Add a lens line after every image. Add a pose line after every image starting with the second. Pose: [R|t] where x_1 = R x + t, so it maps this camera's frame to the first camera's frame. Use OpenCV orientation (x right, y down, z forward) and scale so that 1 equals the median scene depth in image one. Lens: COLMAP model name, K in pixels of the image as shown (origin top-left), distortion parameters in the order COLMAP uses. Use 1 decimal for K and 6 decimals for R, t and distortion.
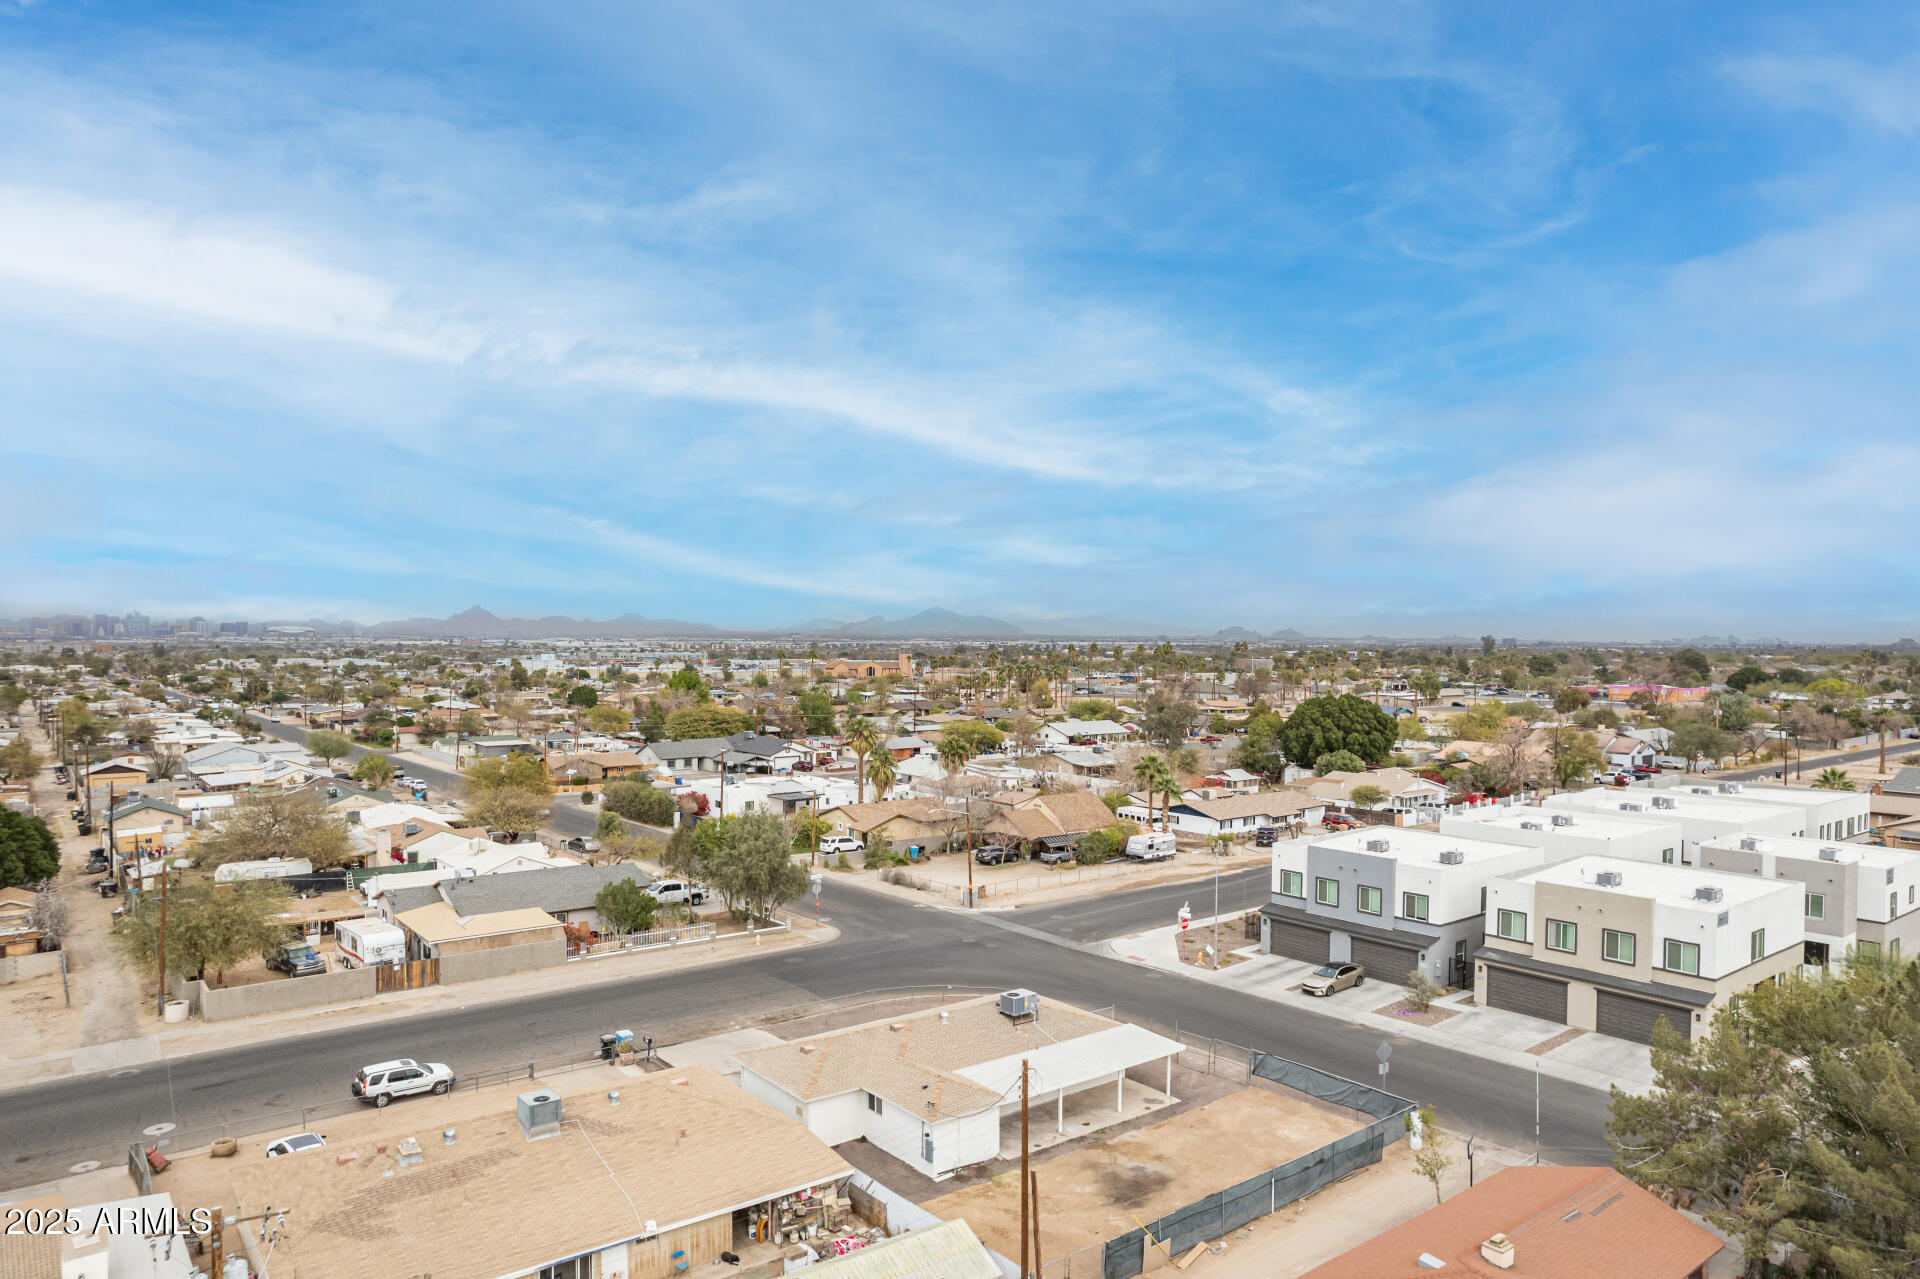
lens RADIAL K [[1239.1, 0, 965.0], [0, 1239.1, 642.5], [0, 0, 1]] dist [-0.069060, 0.056786]
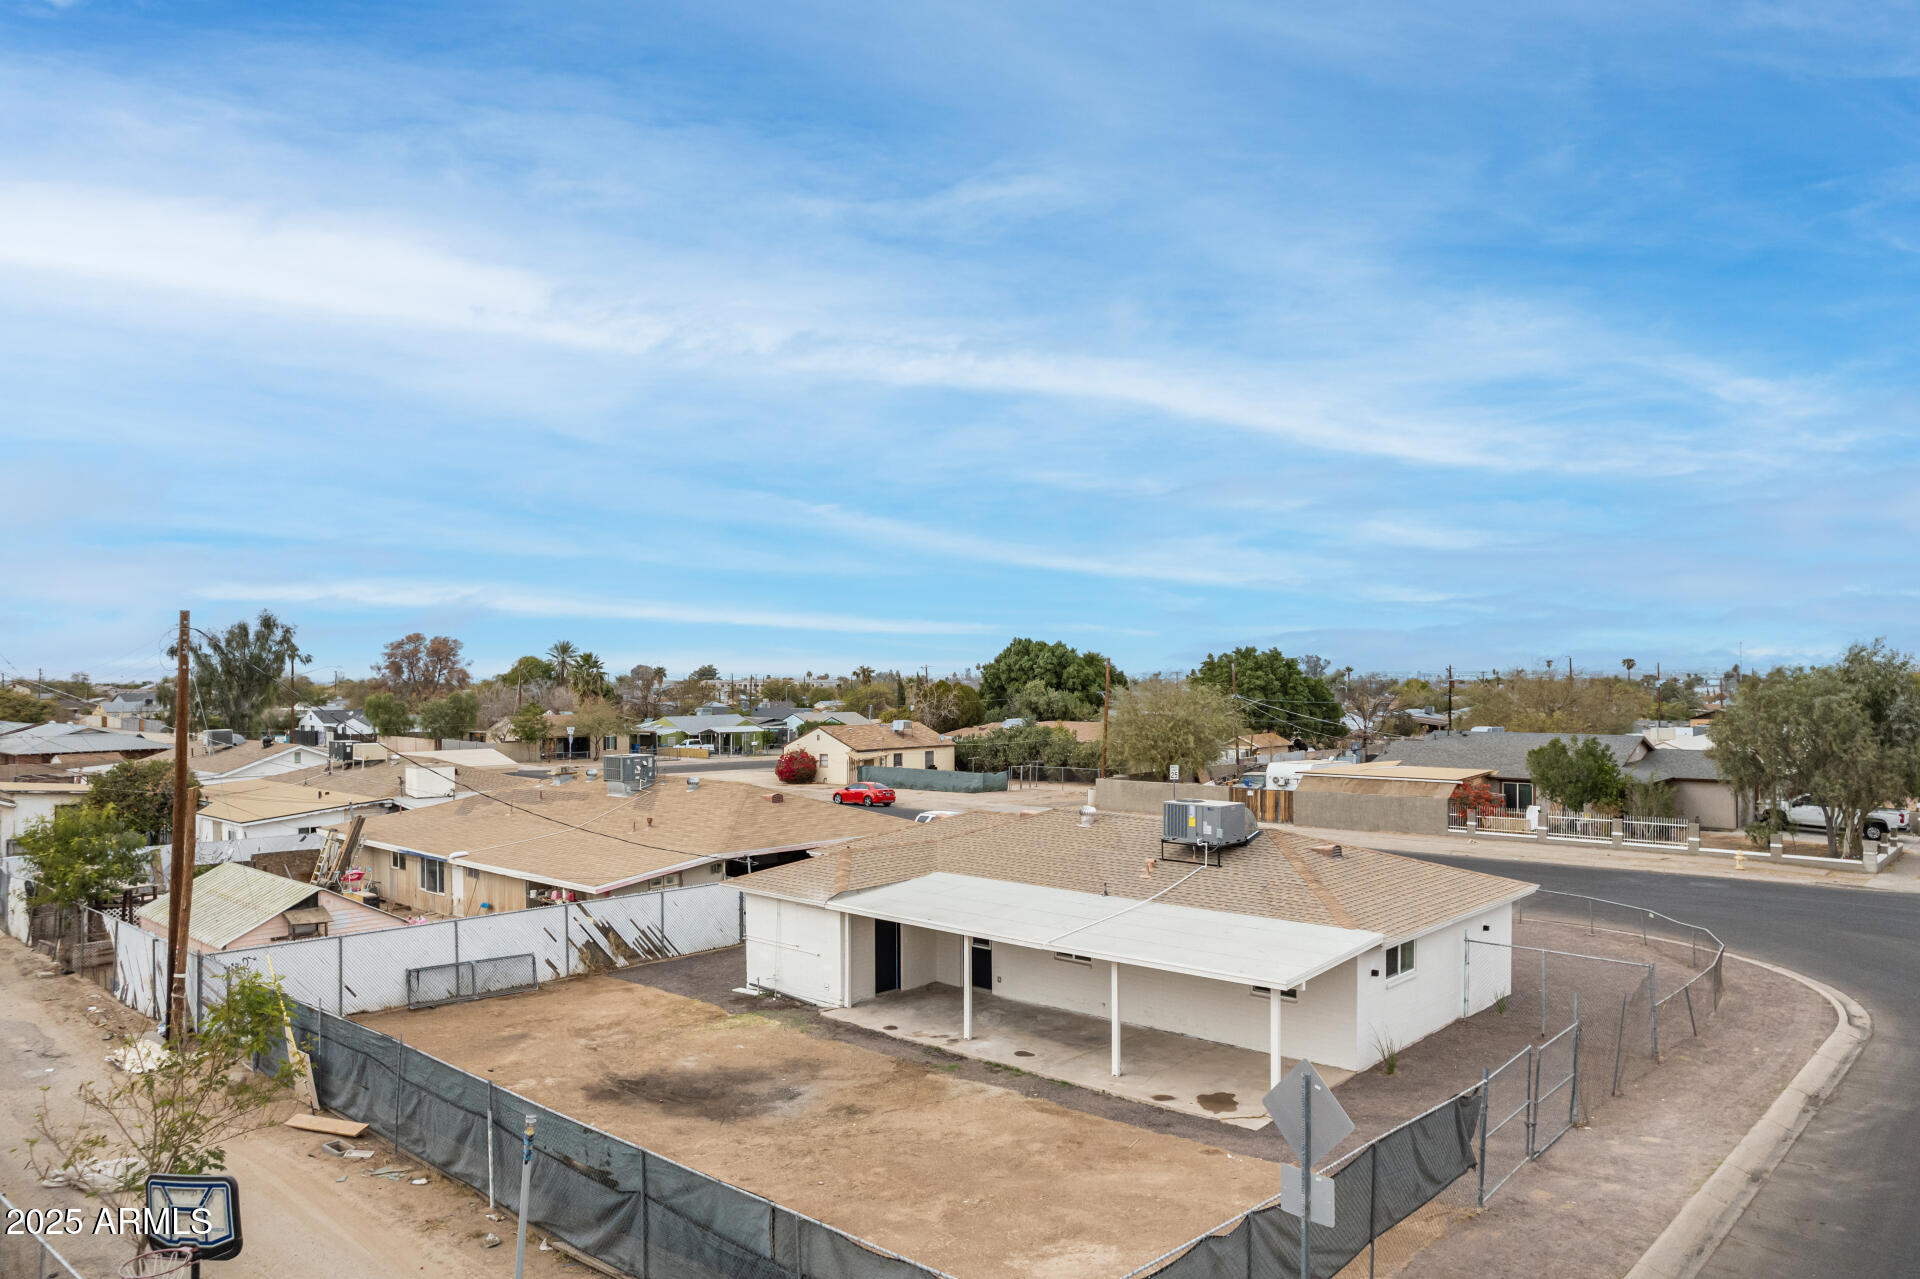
lens RADIAL K [[1301.9, 0, 968.3], [0, 1301.9, 670.7], [0, 0, 1]] dist [-0.077093, 0.070249]
pose [[0.162516, -0.007539, -0.986677, 0.420817], [-0.003257, 0.999961, -0.008177, 0.199844], [0.986700, 0.004543, 0.162485, 0.694575]]
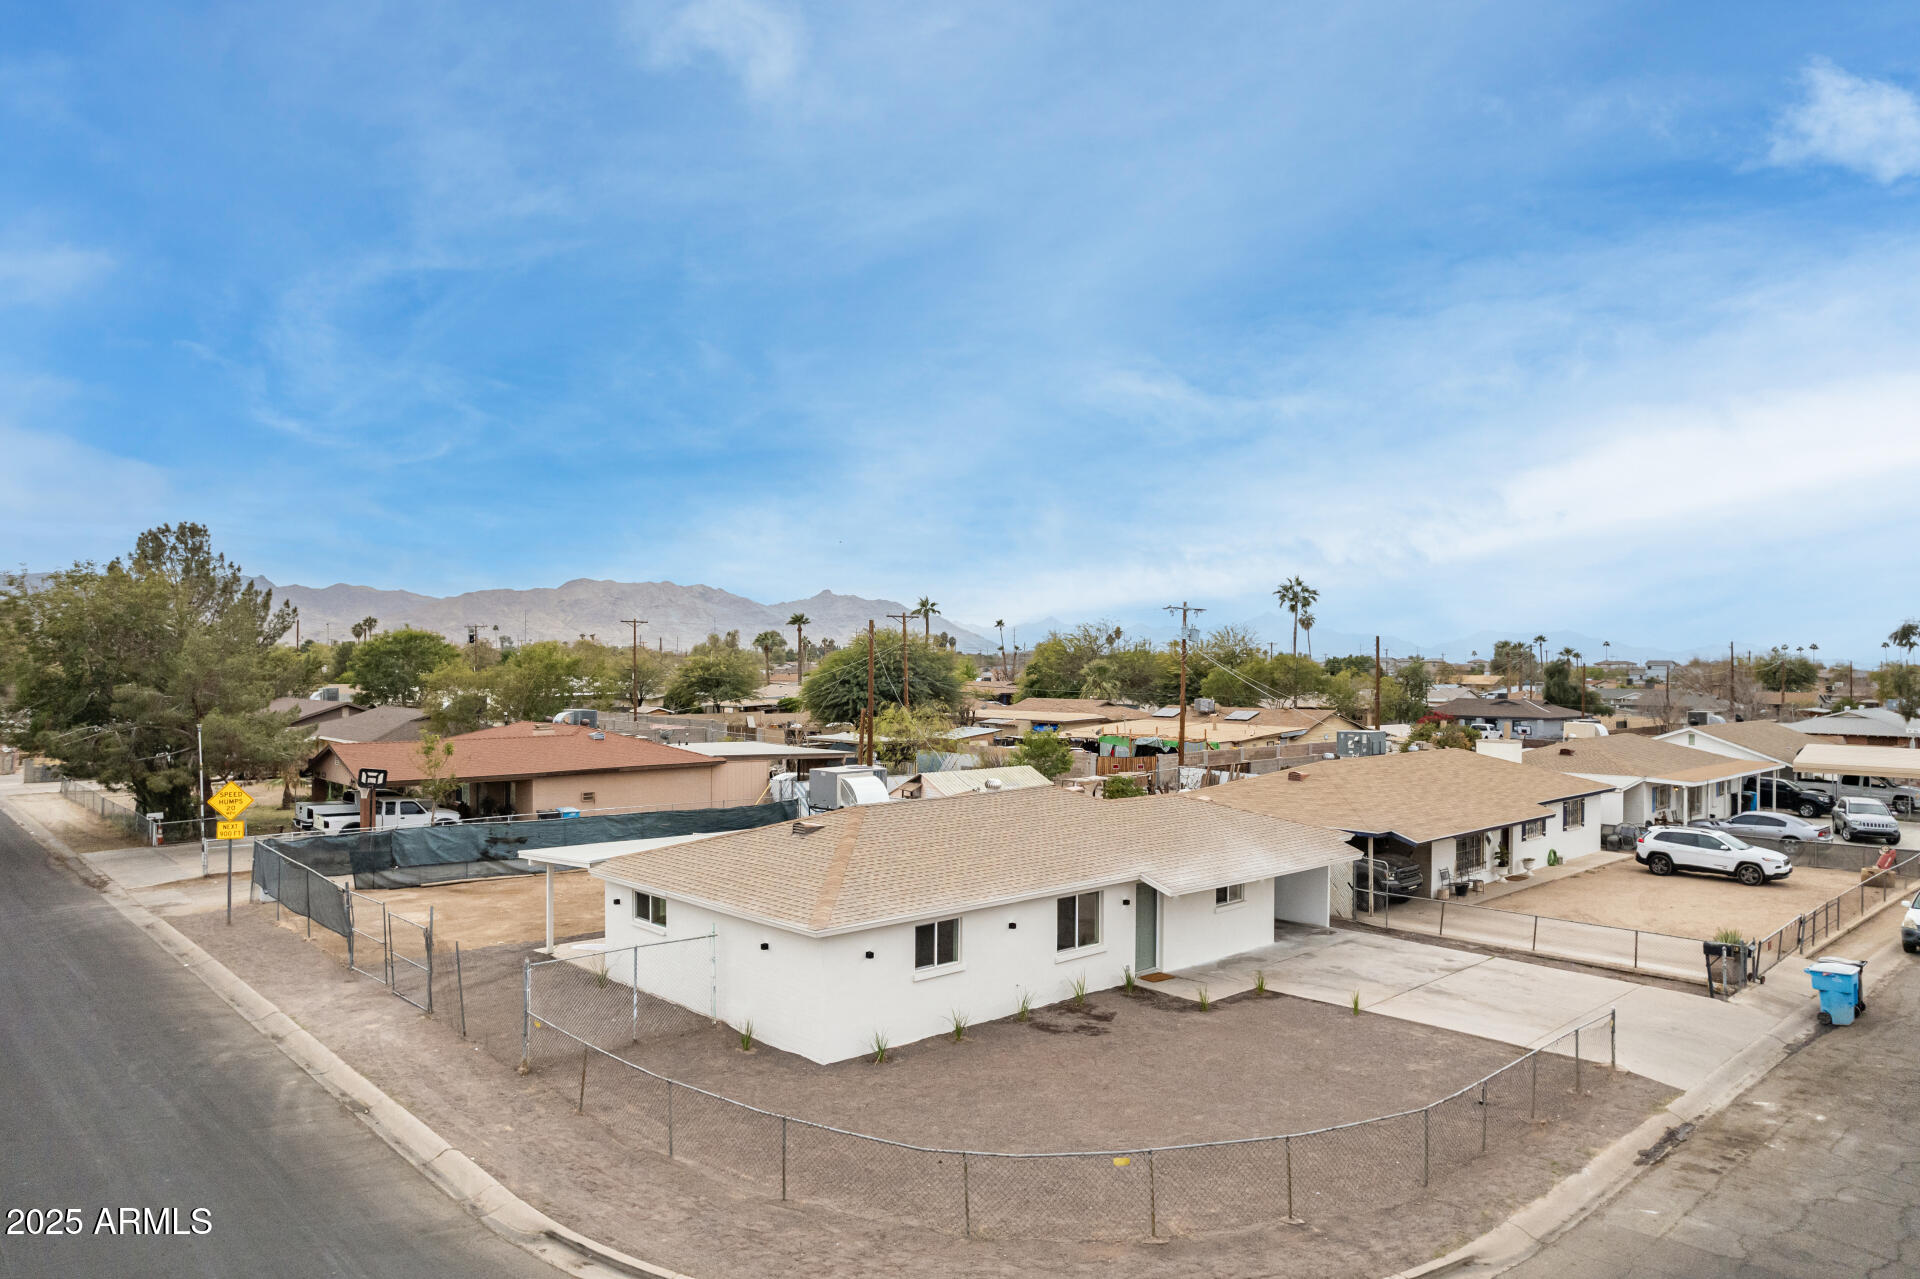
lens RADIAL K [[1239.1, 0, 965.0], [0, 1239.1, 642.5], [0, 0, 1]] dist [-0.069060, 0.056786]
pose [[-0.995687, -0.011136, -0.092101, 0.034235], [-0.010249, 0.999896, -0.010098, 0.199262], [0.092204, -0.009110, -0.995698, 1.237934]]
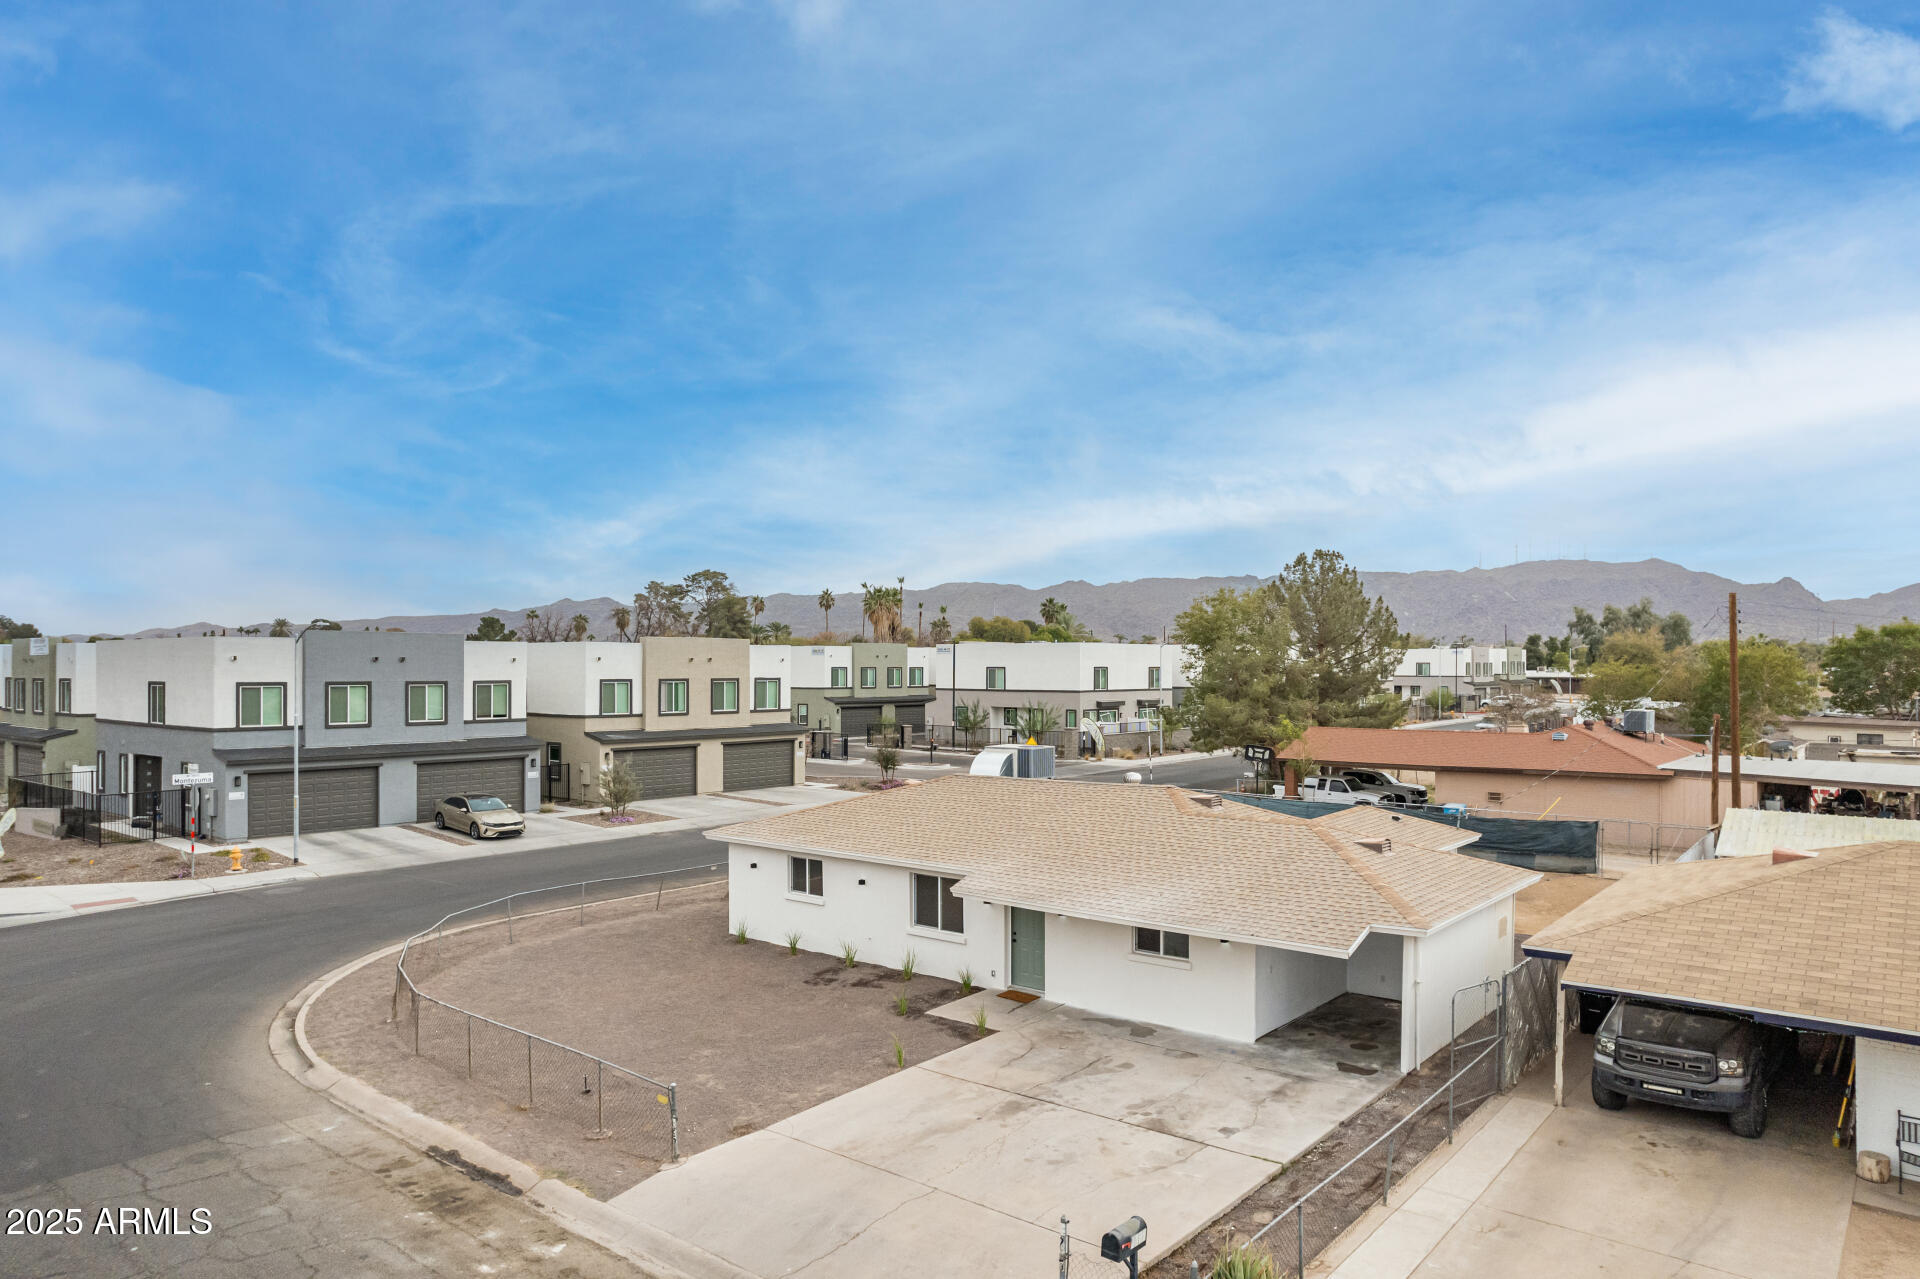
lens RADIAL K [[1251.1, 0, 975.7], [0, 1251.1, 663.2], [0, 0, 1]] dist [-0.068872, 0.061563]
pose [[-0.221089, -0.002473, 0.975250, -0.394005], [0.005582, 0.999977, 0.003801, 0.206024], [-0.975238, 0.006285, -0.221070, 0.946381]]
